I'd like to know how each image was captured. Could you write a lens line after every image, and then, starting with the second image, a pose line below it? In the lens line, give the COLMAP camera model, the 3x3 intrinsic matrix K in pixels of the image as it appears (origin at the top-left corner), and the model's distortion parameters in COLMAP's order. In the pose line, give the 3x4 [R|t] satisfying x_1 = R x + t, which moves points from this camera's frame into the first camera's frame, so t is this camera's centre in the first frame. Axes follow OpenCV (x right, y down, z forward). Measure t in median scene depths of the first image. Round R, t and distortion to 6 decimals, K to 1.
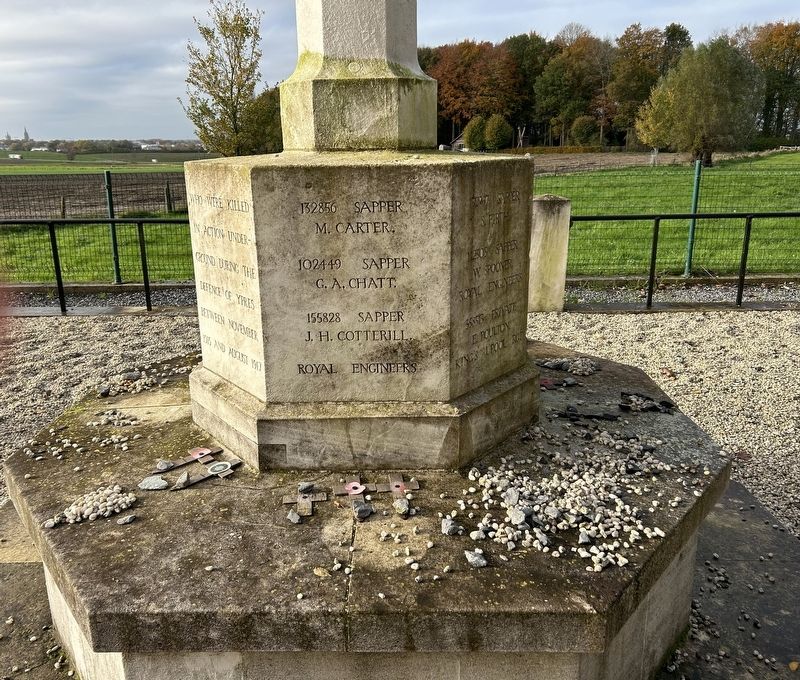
lens RADIAL K [[696.6, 0, 400.0], [0, 696.6, 340.0], [0, 0, 1]] dist [0.039838, -0.008636]
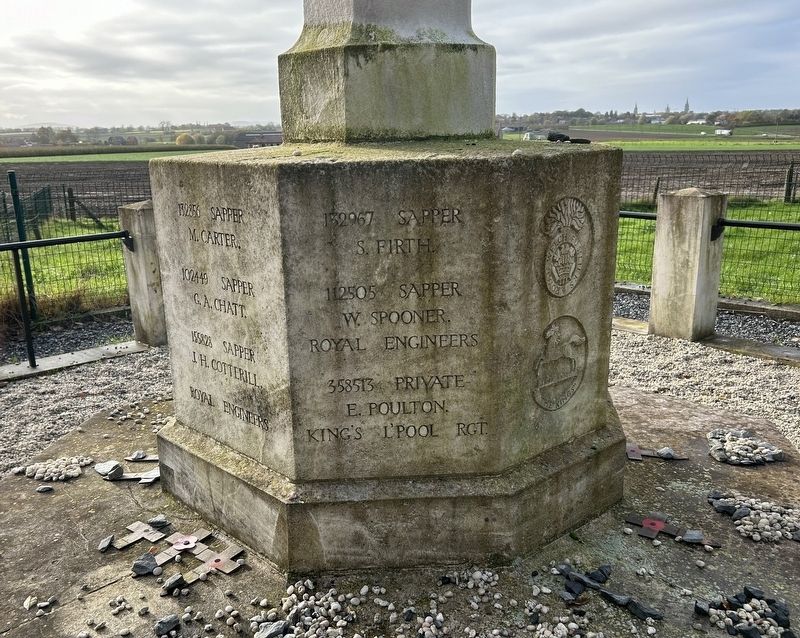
lens RADIAL K [[816.6, 0, 399.5], [0, 816.6, 366.4], [0, 0, 1]] dist [0.023330, 0.006682]
pose [[0.668237, 0.211964, -0.713113, 0.758842], [-0.193062, 0.975121, 0.108931, -0.152271], [0.718461, 0.064883, 0.692534, 0.473438]]
